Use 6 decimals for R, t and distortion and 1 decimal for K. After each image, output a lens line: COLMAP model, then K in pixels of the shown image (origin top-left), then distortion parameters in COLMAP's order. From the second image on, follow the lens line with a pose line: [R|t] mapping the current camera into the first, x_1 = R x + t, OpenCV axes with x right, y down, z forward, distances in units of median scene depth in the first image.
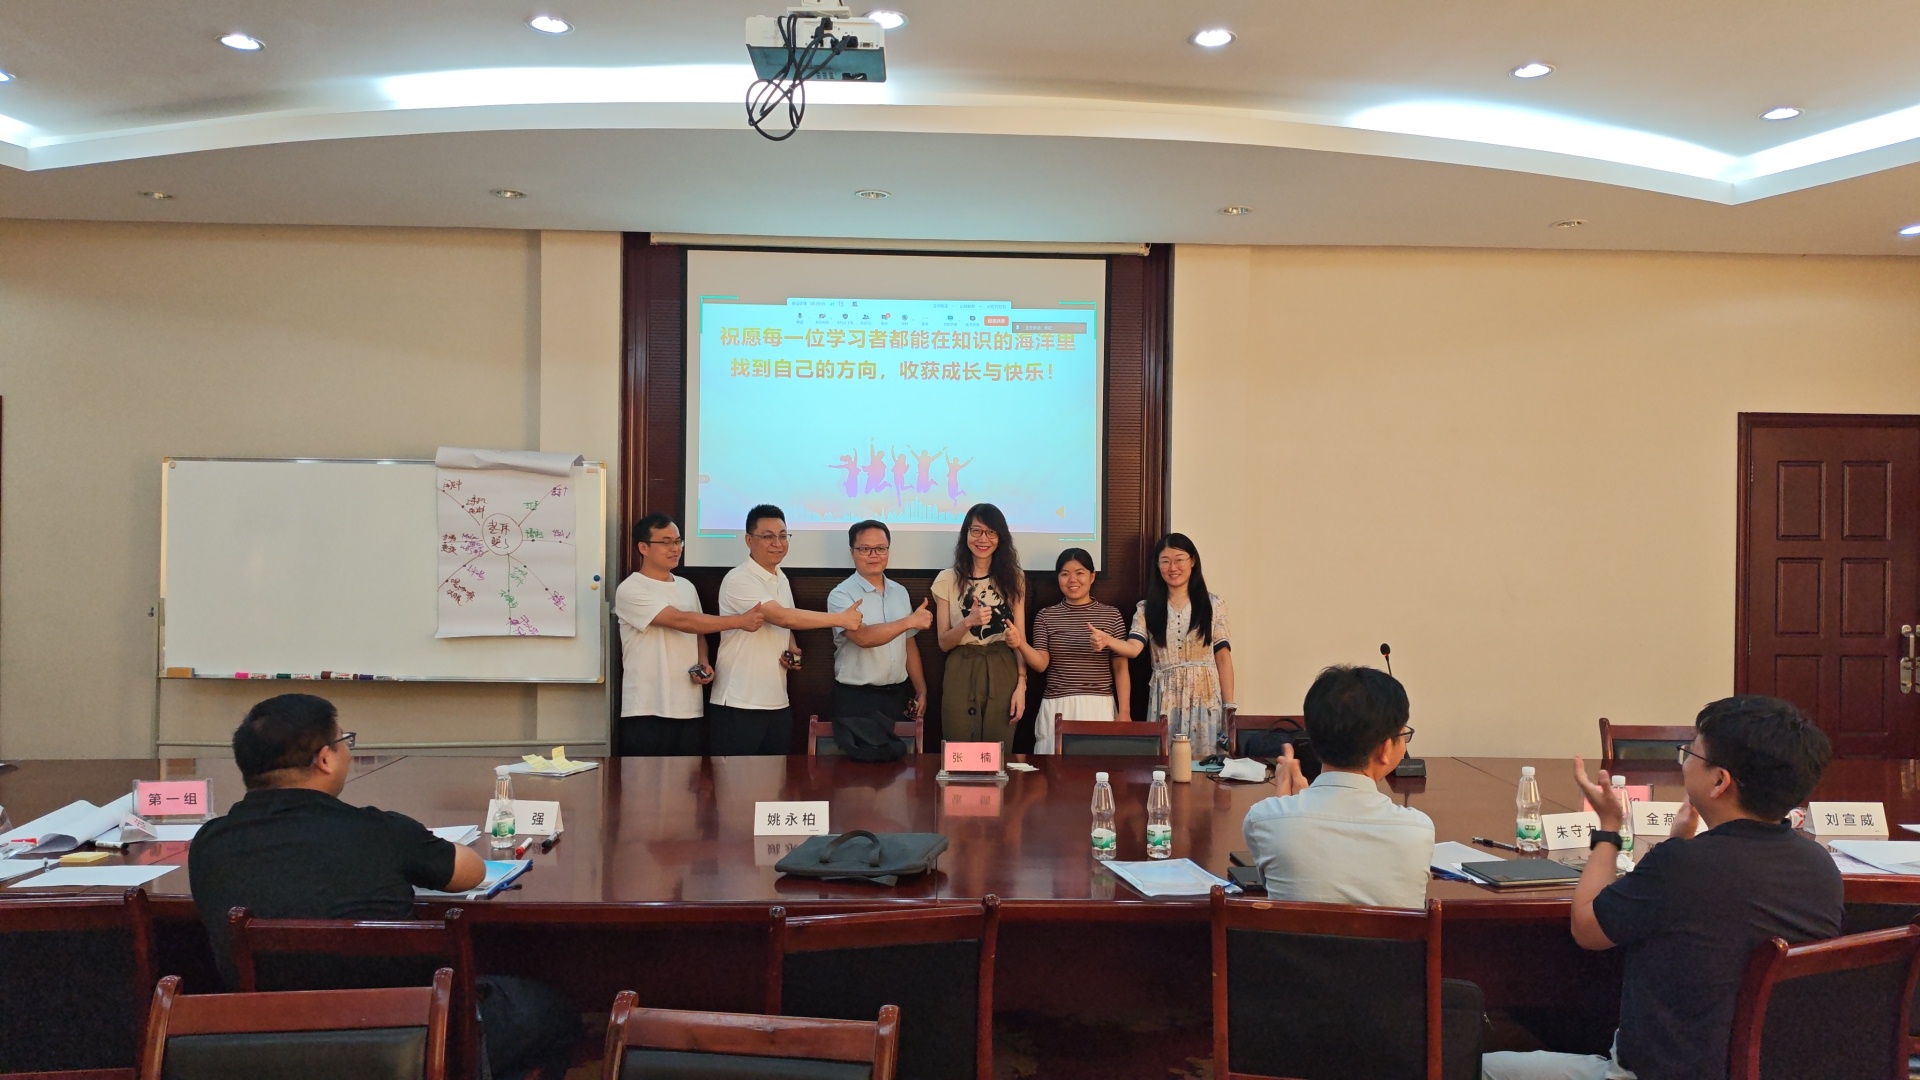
lens RADIAL K [[1407.8, 0, 985.9], [0, 1407.8, 559.6], [0, 0, 1]] dist [0.011809, -0.043688]
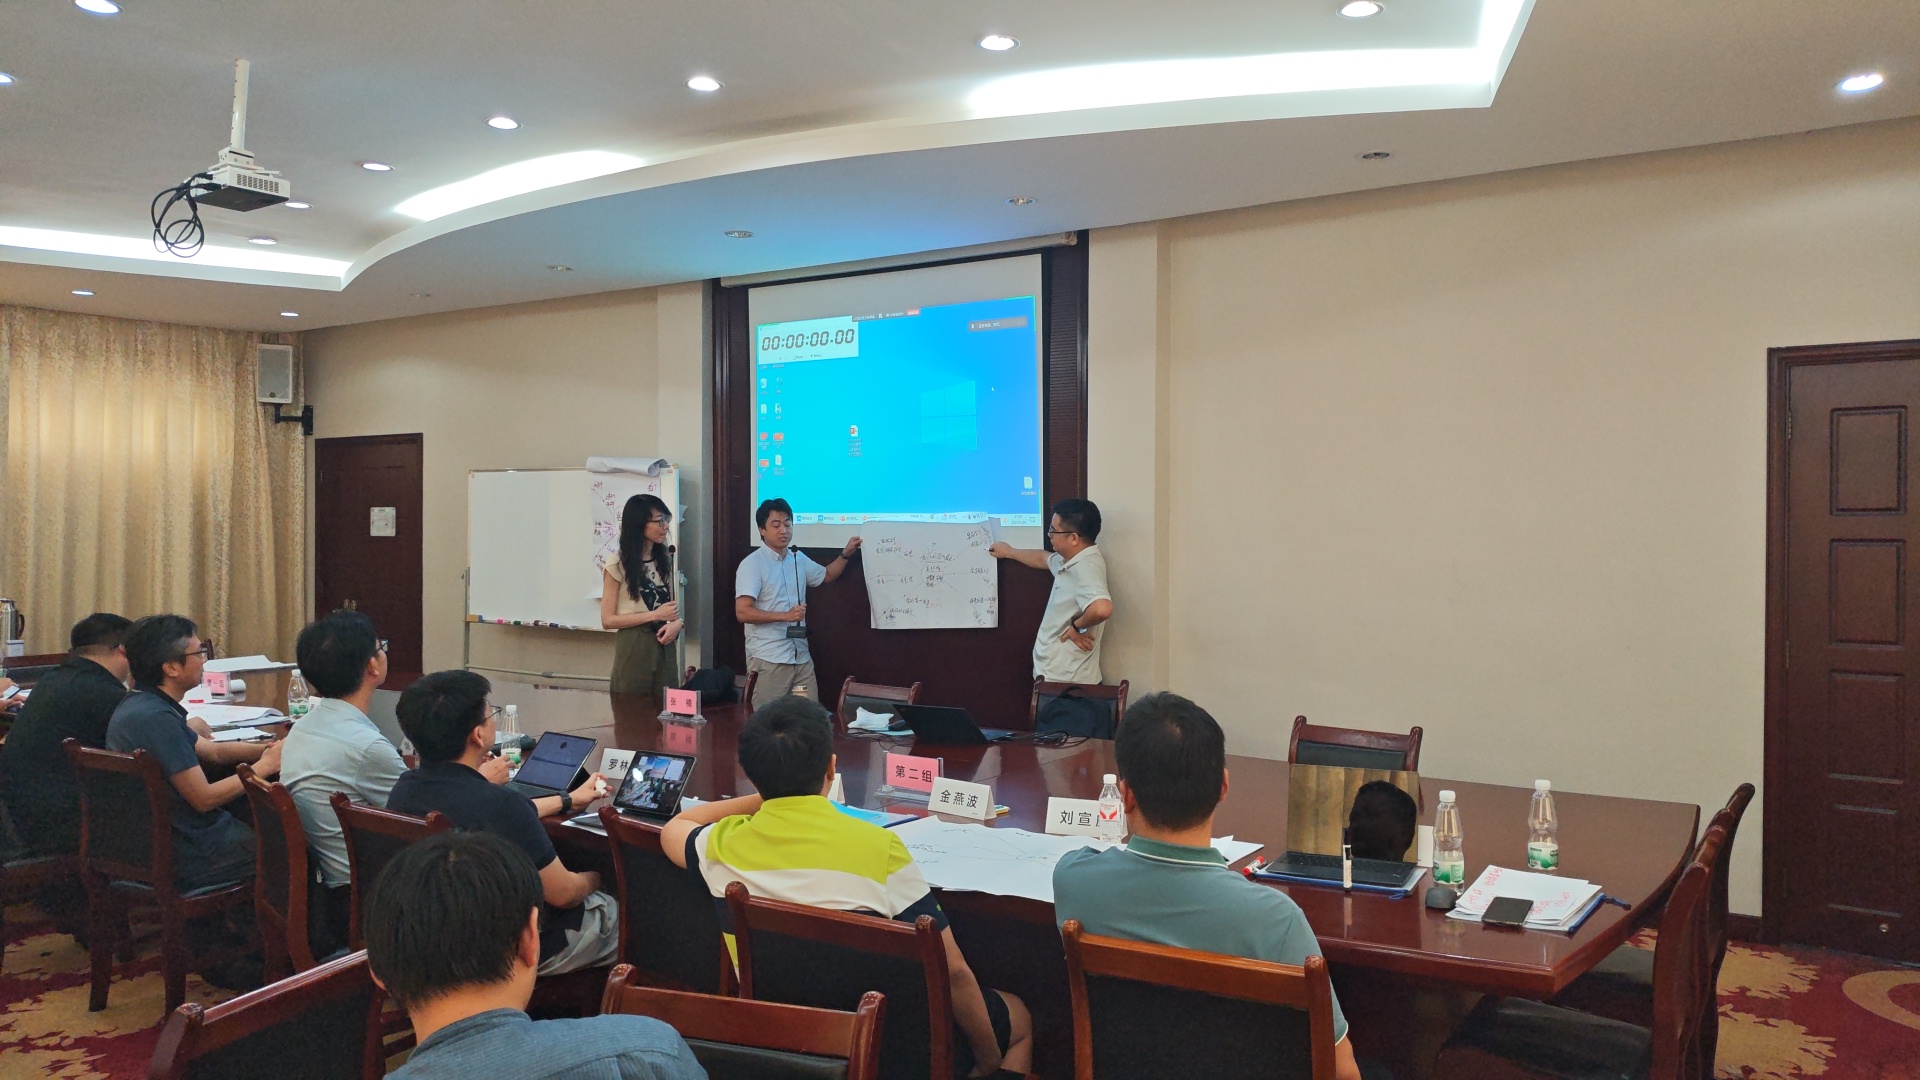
lens RADIAL K [[1407.8, 0, 950.6], [0, 1407.8, 559.7], [0, 0, 1]] dist [0.011809, -0.043688]
pose [[0.798622, 0.007906, -0.601781, 0.842829], [-0.003004, 0.999954, 0.009151, 0.005757], [0.601826, -0.005501, 0.798608, 0.160304]]
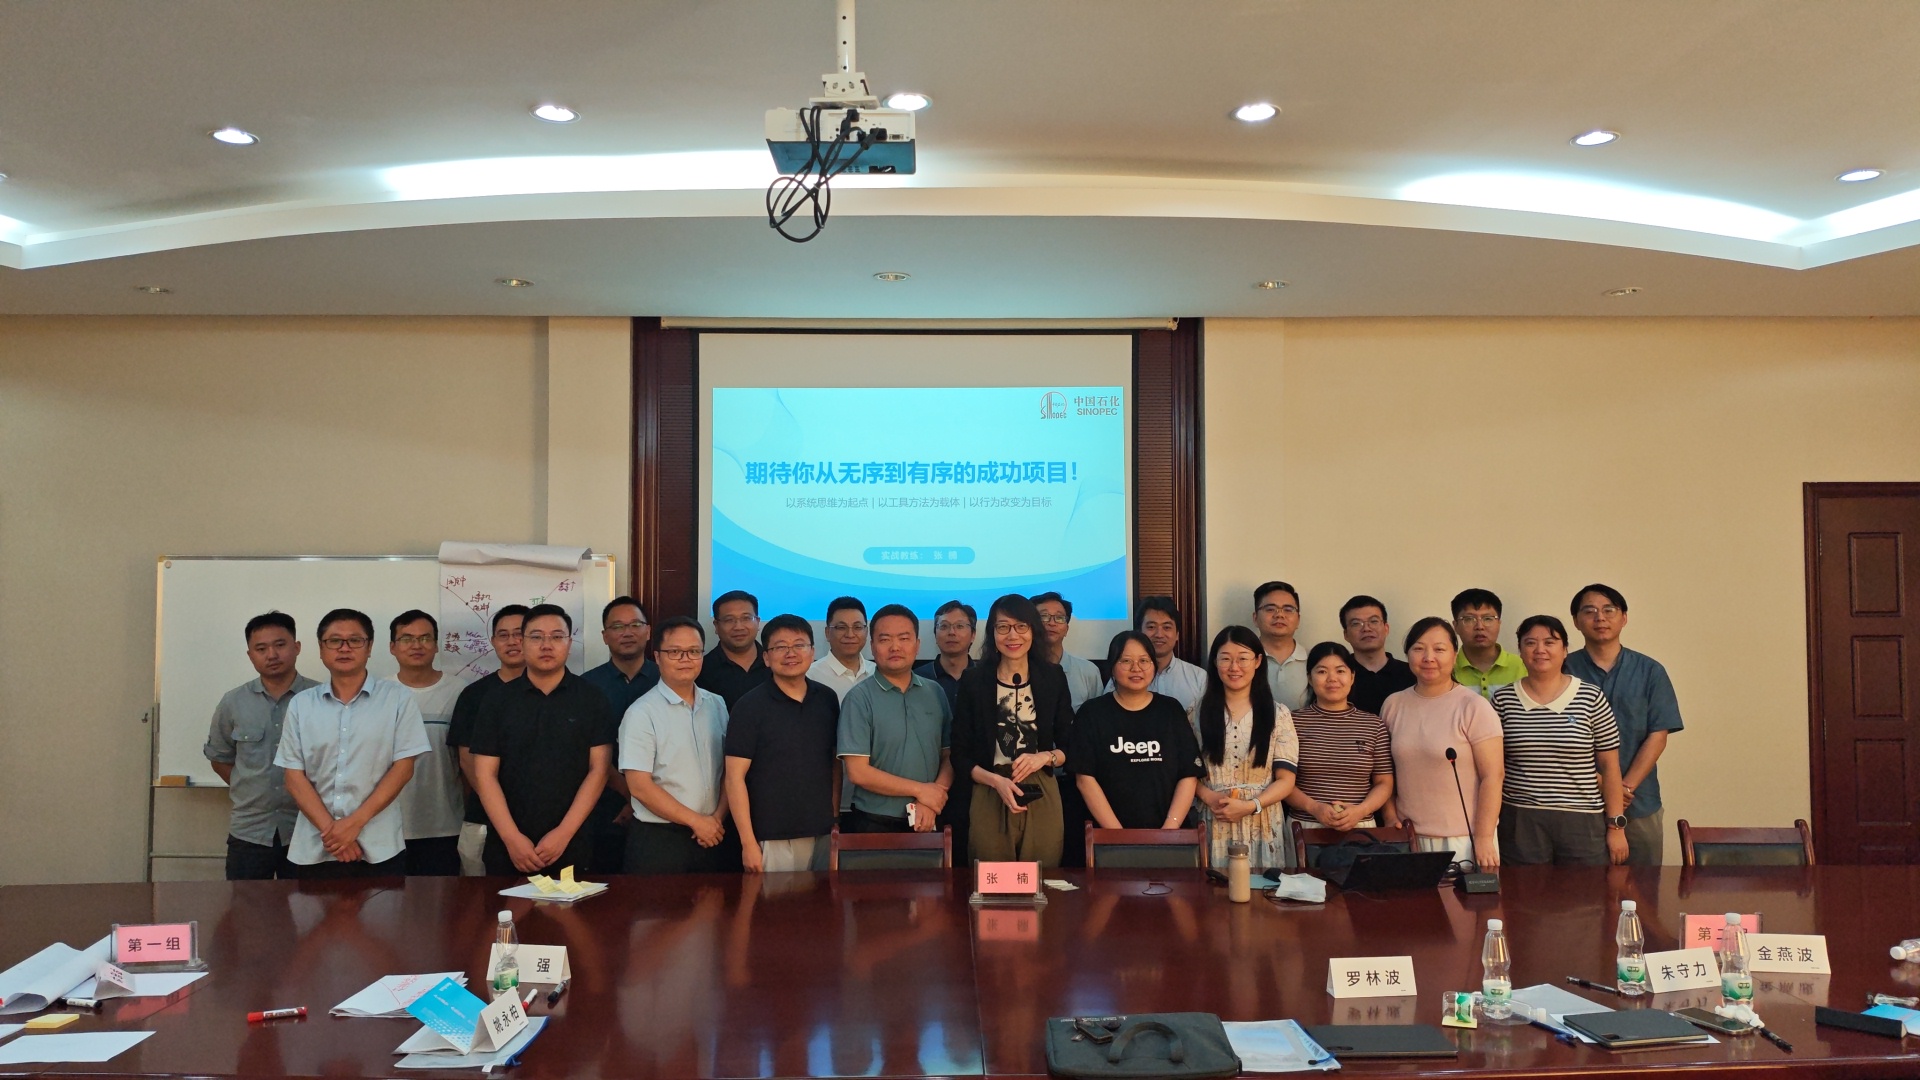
lens RADIAL K [[1407.8, 0, 961.1], [0, 1407.8, 552.0], [0, 0, 1]] dist [0.011809, -0.043688]
pose [[0.999648, -0.014440, -0.022262, -0.015790], [0.013495, 0.999025, -0.042030, -0.033741], [0.022848, 0.041715, 0.998868, 0.057180]]
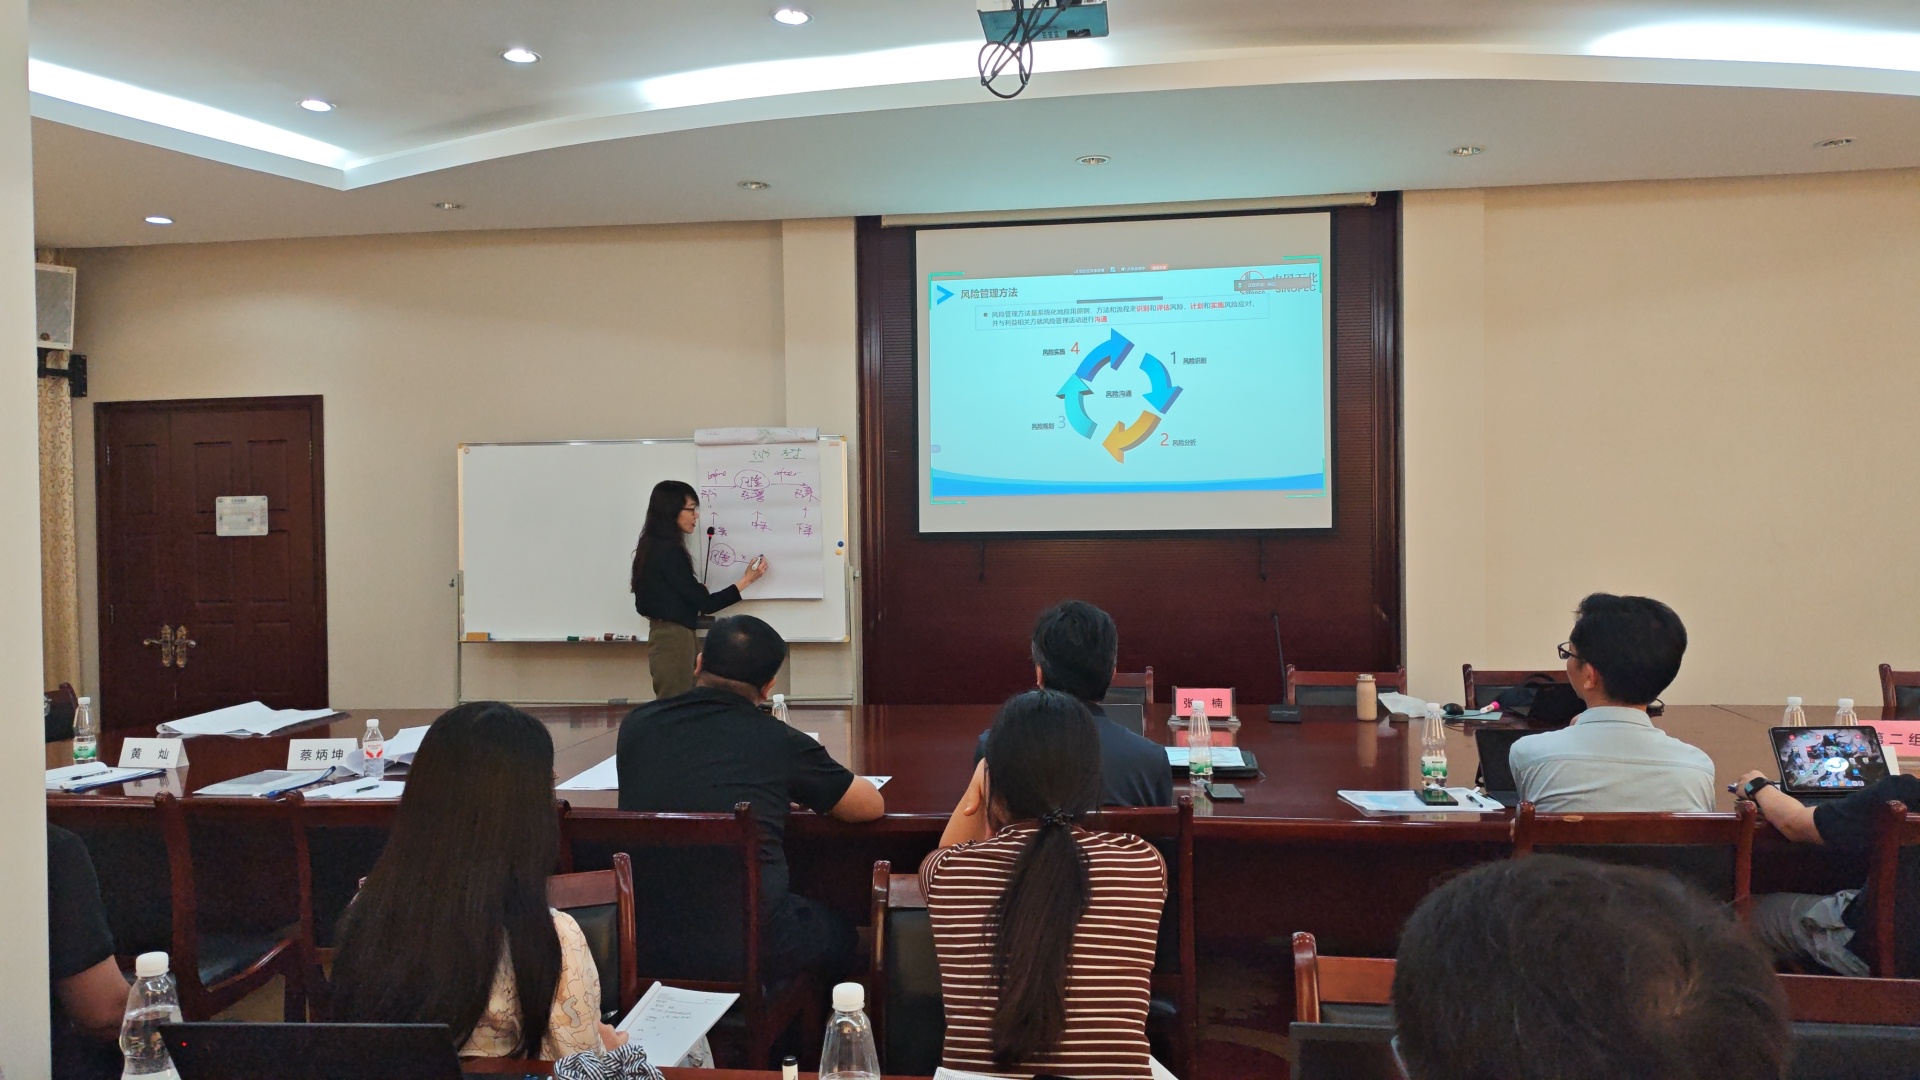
lens RADIAL K [[1407.8, 0, 953.2], [0, 1407.8, 567.6], [0, 0, 1]] dist [0.011809, -0.043688]
pose [[0.983528, -0.019174, -0.179734, -0.003044], [0.021607, 0.999699, 0.011591, 0.024852], [0.179458, -0.015283, 0.983647, -0.032015]]
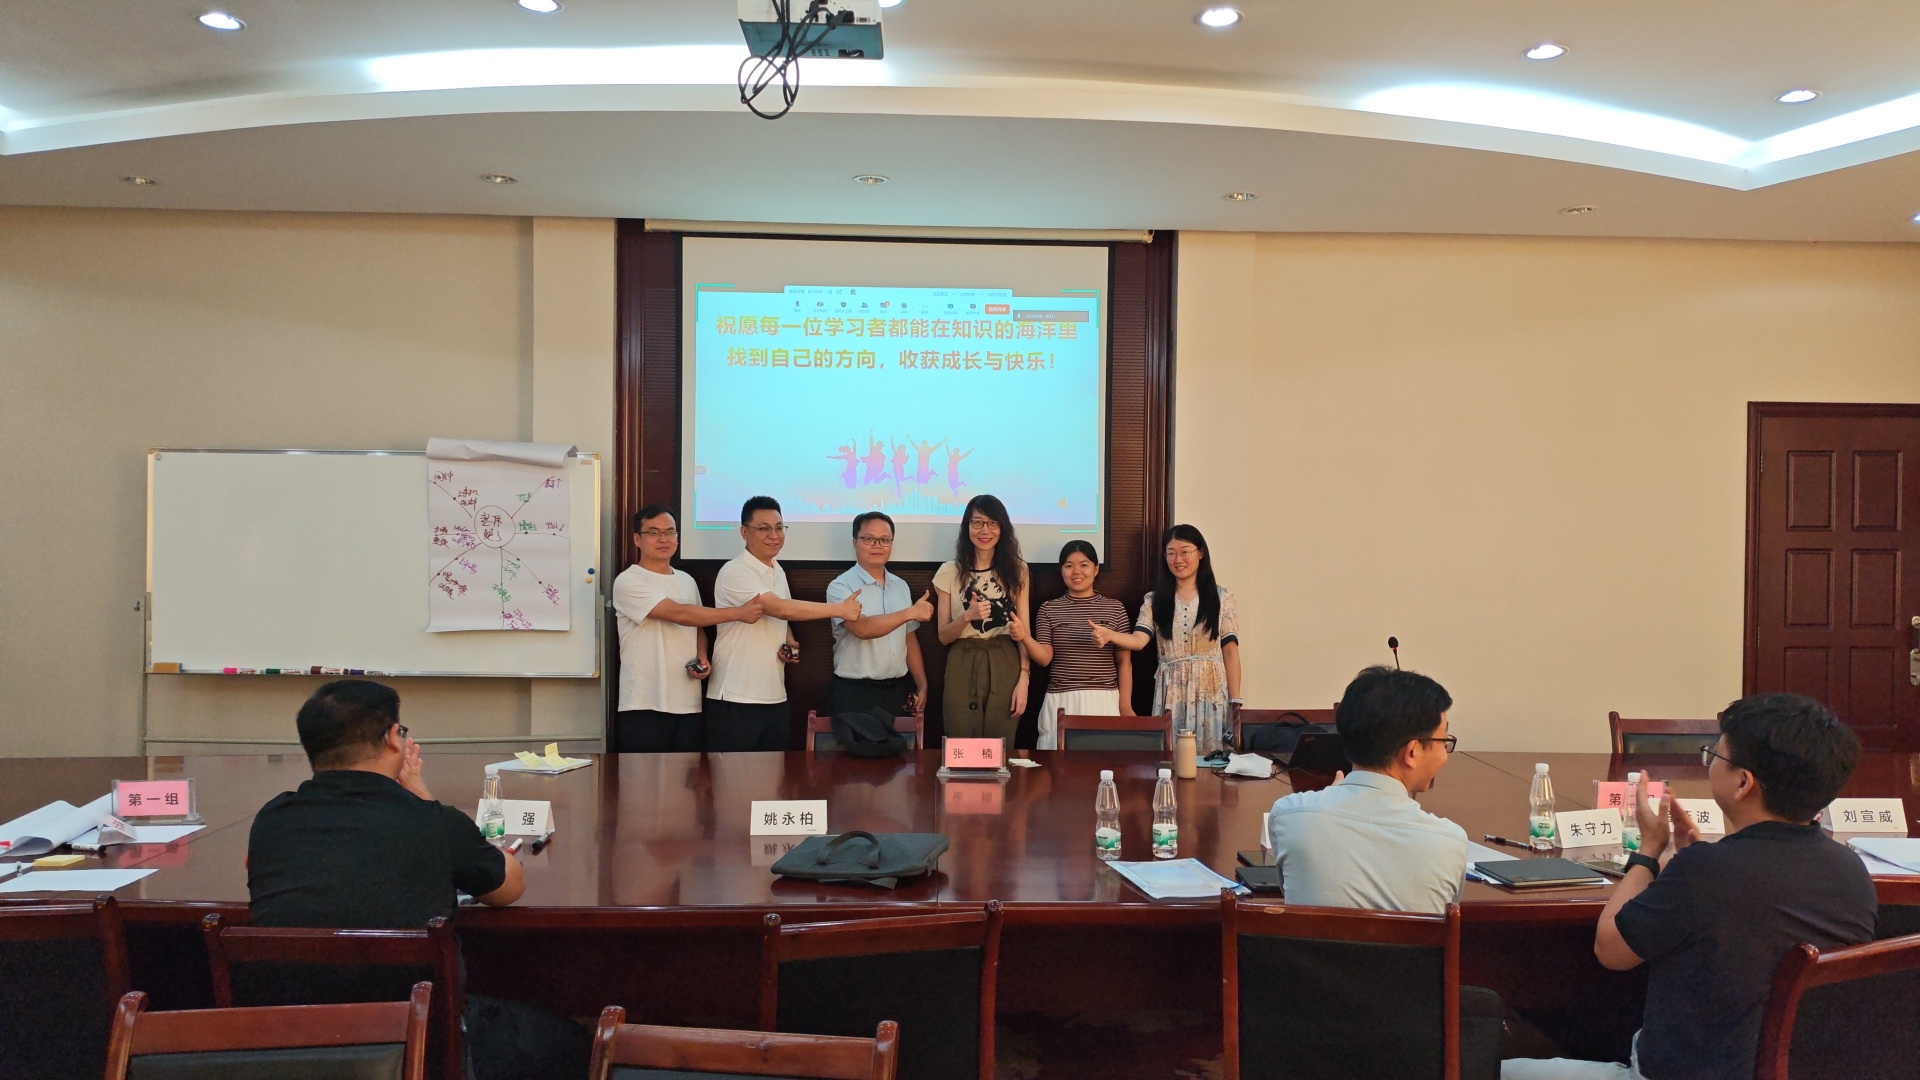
lens RADIAL K [[1407.8, 0, 994.9], [0, 1407.8, 565.2], [0, 0, 1]] dist [0.011809, -0.043688]
pose [[0.999982, -0.001472, 0.005827, -0.000347], [0.001411, 0.999945, 0.010365, -0.000992], [-0.005842, -0.010357, 0.999929, 0.018439]]
